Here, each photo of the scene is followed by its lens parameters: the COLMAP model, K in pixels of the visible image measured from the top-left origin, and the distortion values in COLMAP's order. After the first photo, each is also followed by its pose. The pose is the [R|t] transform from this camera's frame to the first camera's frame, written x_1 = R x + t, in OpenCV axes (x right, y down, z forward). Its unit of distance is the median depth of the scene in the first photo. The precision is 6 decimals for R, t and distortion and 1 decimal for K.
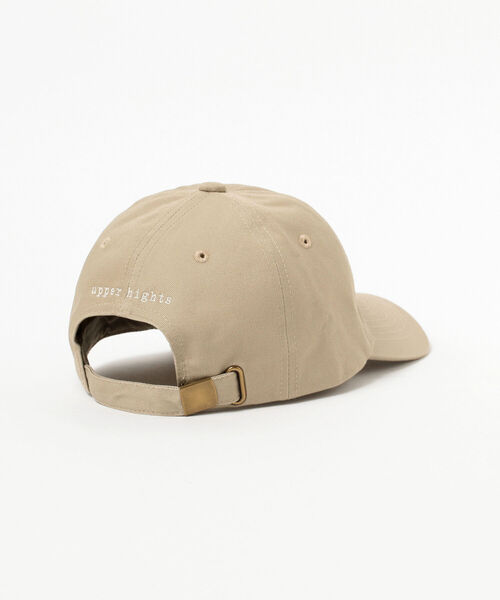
lens RADIAL K [[2271.4, 0, 250.1], [0, 2271.4, 298.9], [0, 0, 1]] dist [0.314560, 0.000000]
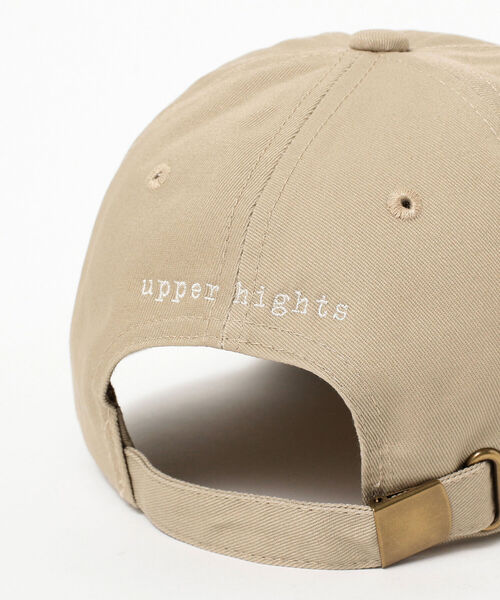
lens RADIAL K [[2271.4, 0, 250.6], [0, 2271.4, 303.0], [0, 0, 1]] dist [0.314560, 0.000000]
pose [[0.990187, -0.051302, 0.129991, -0.108002], [0.040161, 0.995405, 0.086921, -0.038957], [-0.133853, -0.080848, 0.987698, 0.565334]]
